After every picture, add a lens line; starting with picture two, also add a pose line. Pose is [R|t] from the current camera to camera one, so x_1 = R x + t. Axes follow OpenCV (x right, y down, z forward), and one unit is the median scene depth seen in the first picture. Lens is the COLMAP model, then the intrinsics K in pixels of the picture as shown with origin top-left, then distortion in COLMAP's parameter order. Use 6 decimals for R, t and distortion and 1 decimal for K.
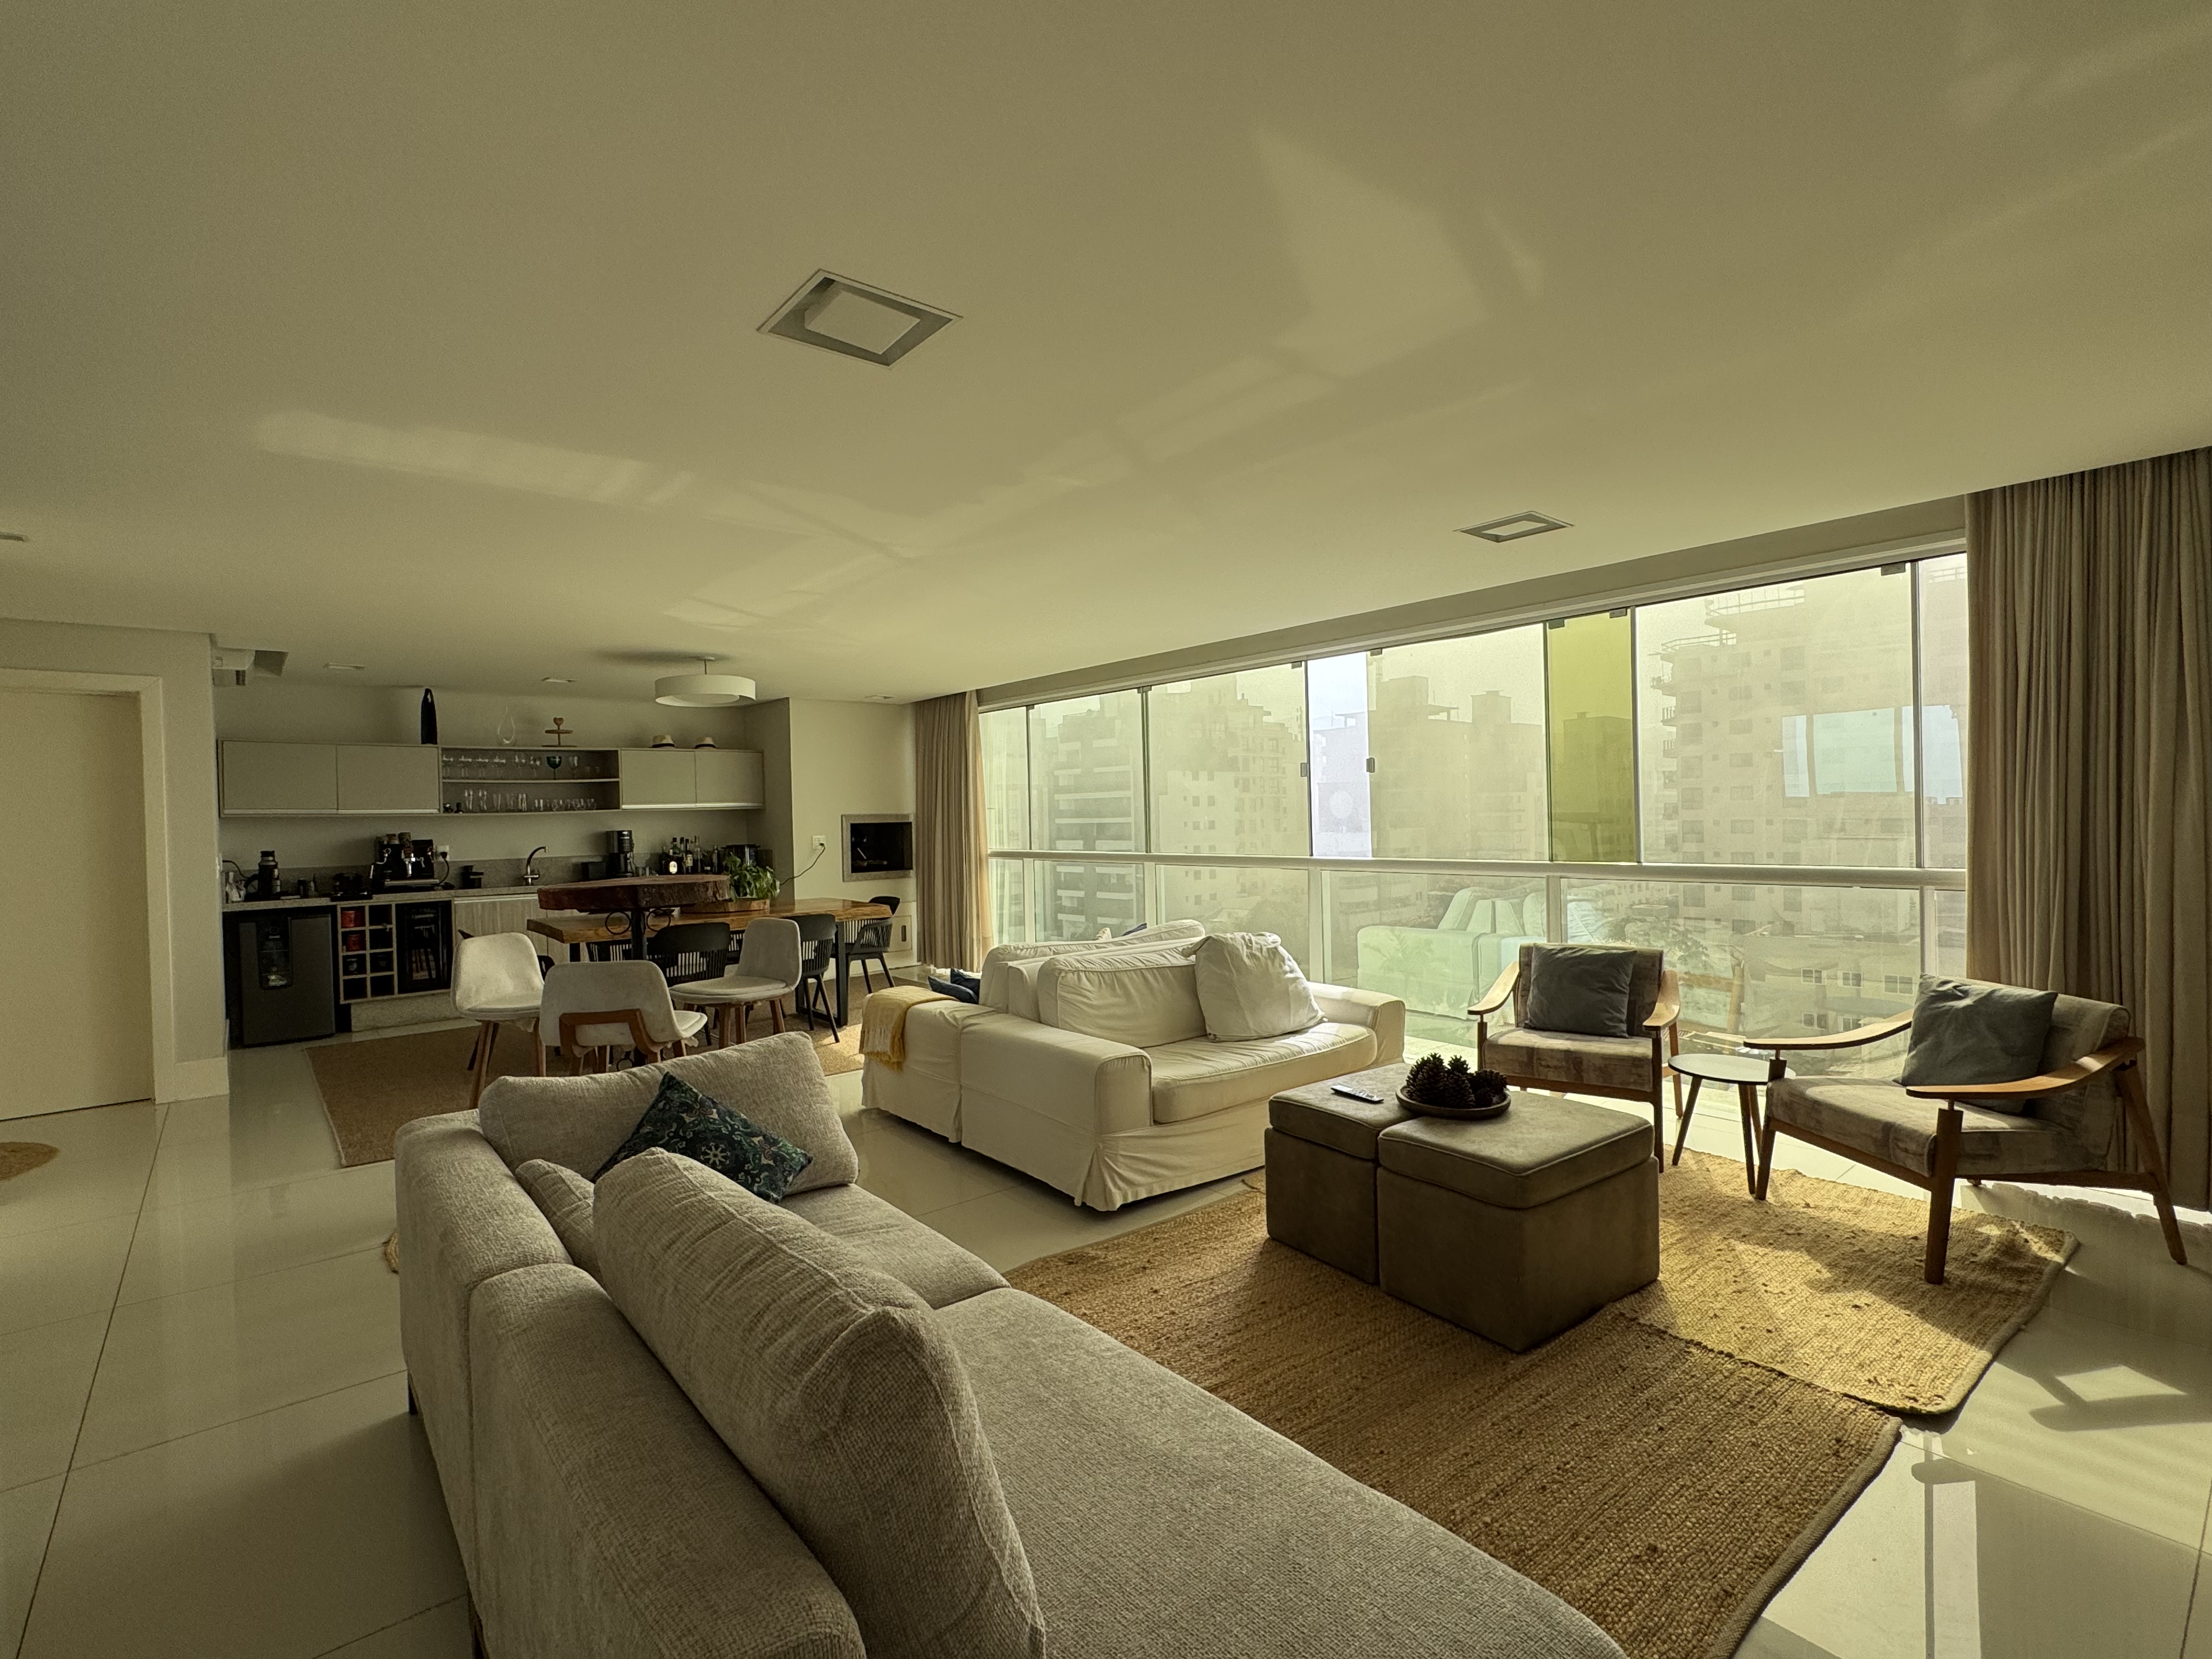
lens RADIAL K [[1004.8, 0, 1113.4], [0, 1004.8, 836.0], [0, 0, 1]] dist [-0.003652, 0.000002]
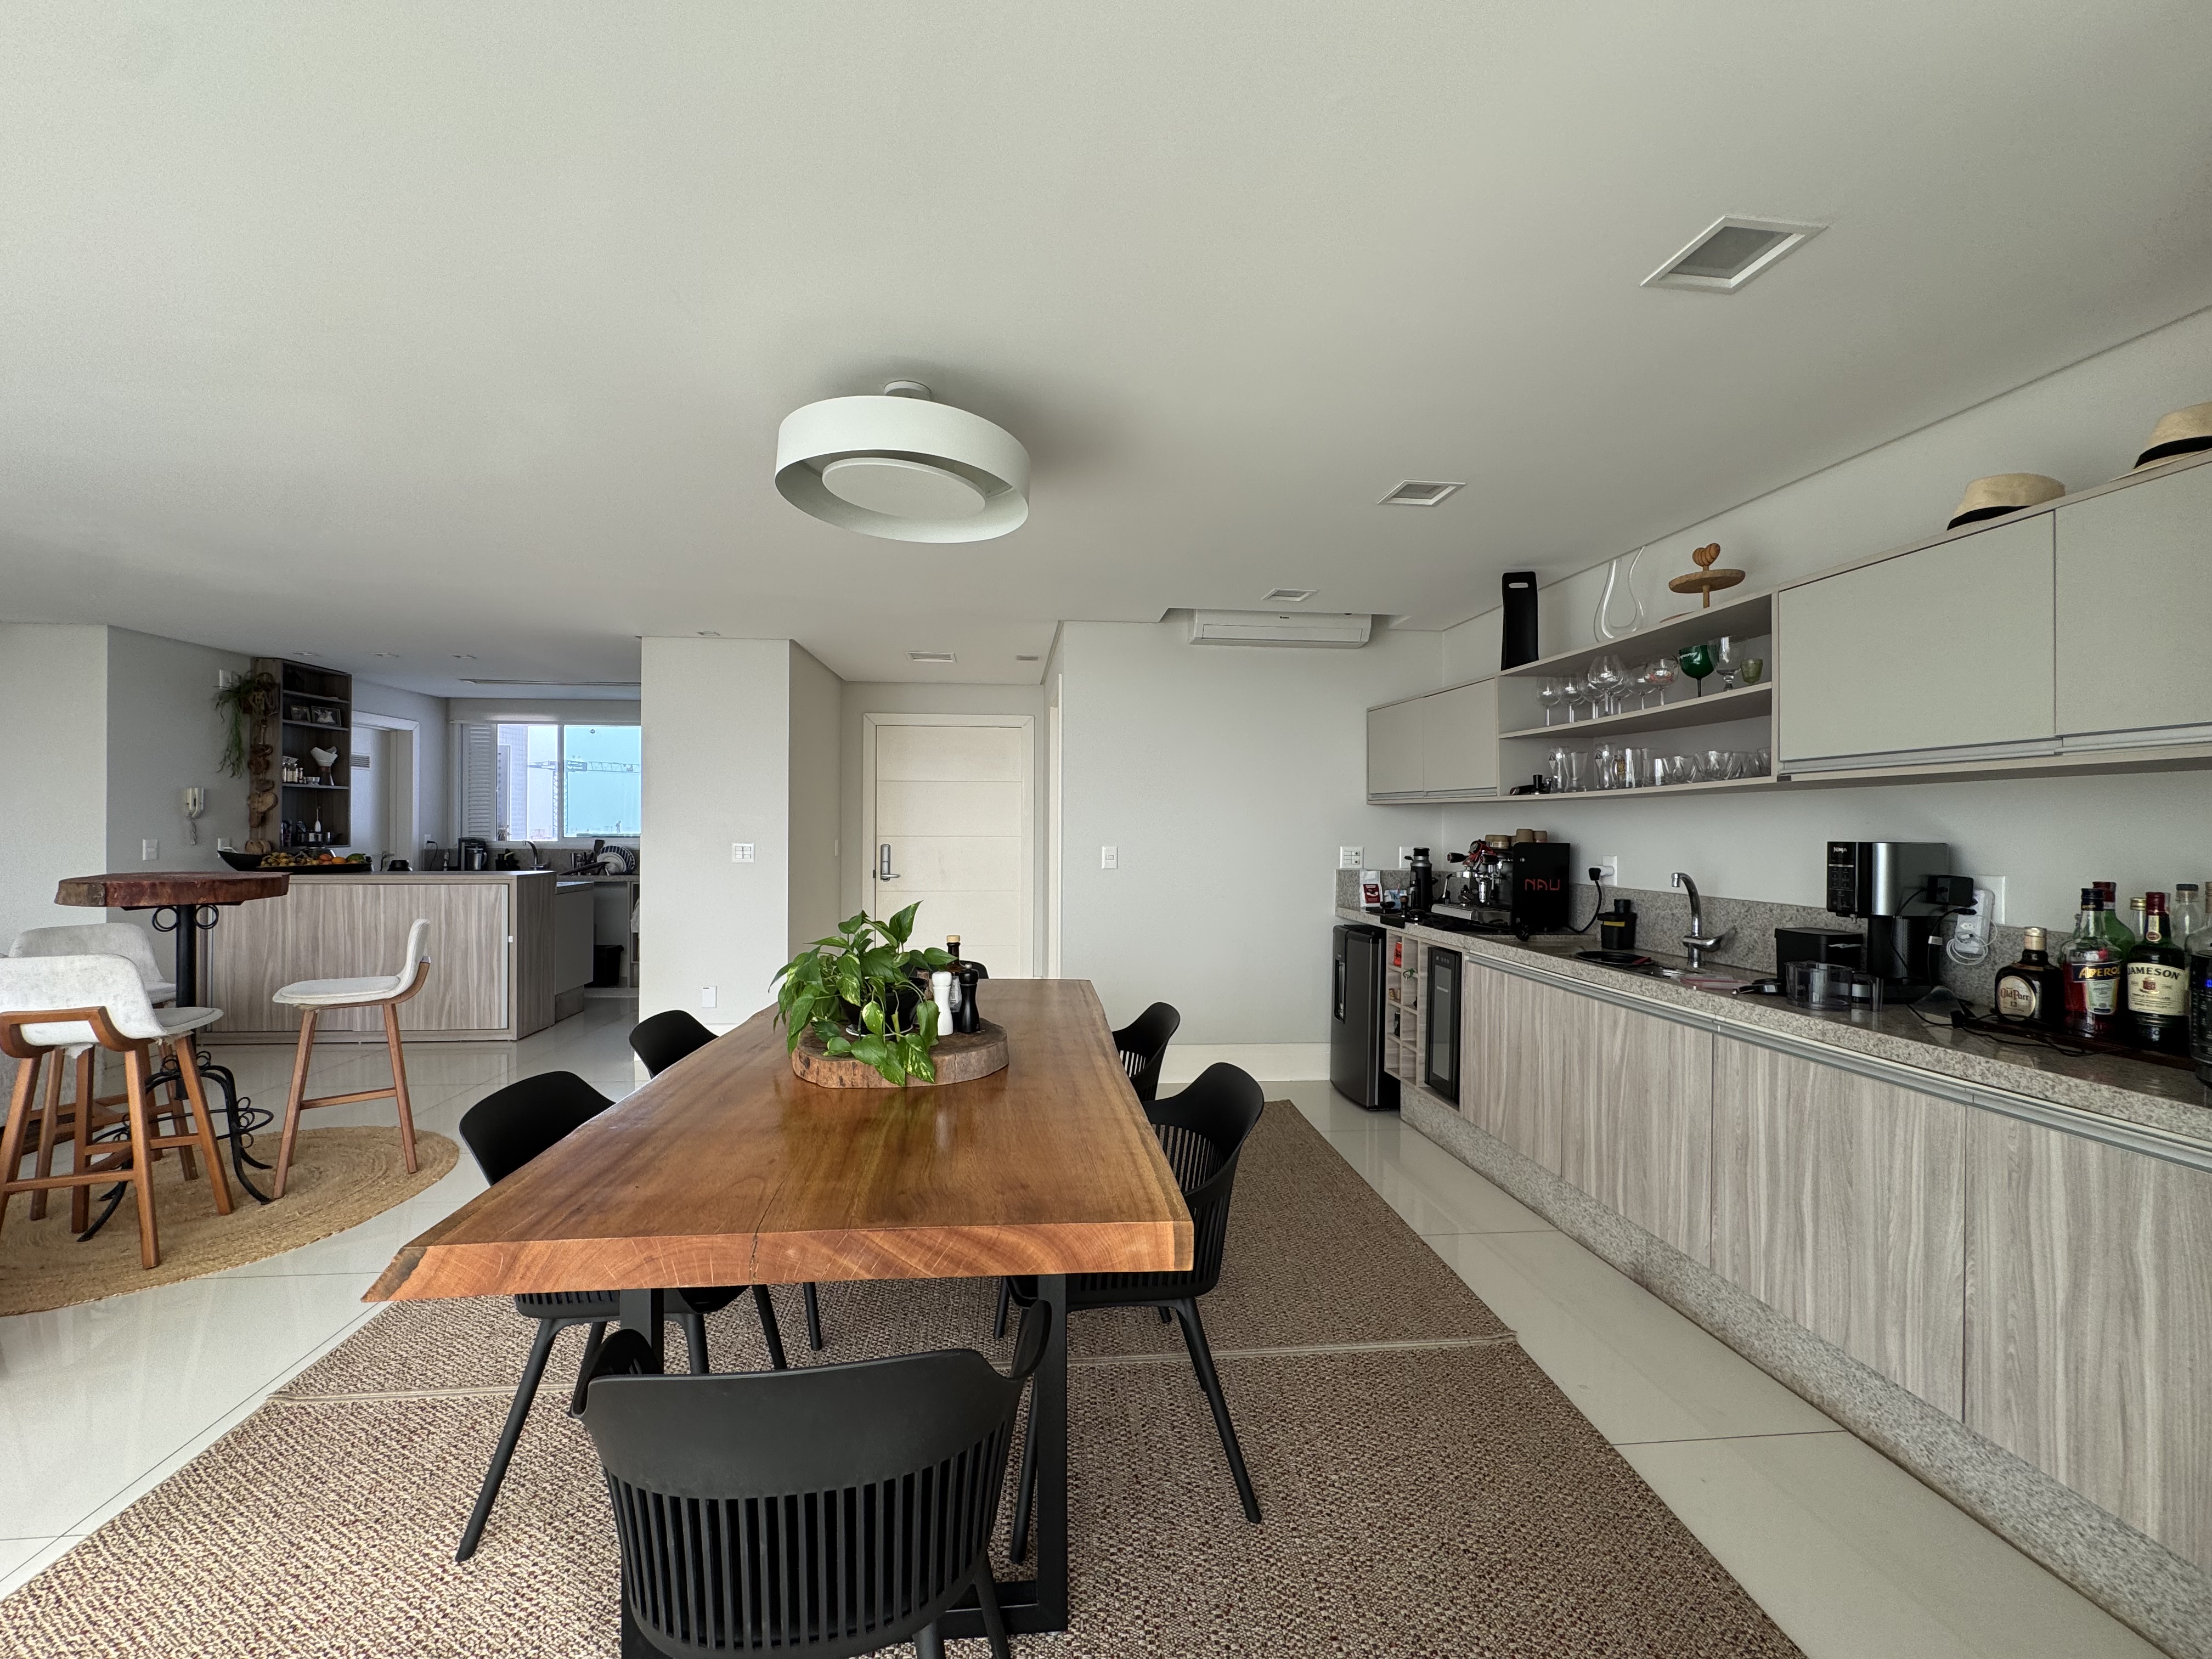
lens RADIAL K [[878.9, 0, 1099.1], [0, 878.9, 823.0], [0, 0, 1]] dist [-0.002167, 0.000222]
pose [[-0.581805, 0.018775, -0.813112, -0.149104], [-0.006722, 0.999588, 0.027891, -0.019646], [0.813300, 0.021692, -0.581439, 1.093321]]
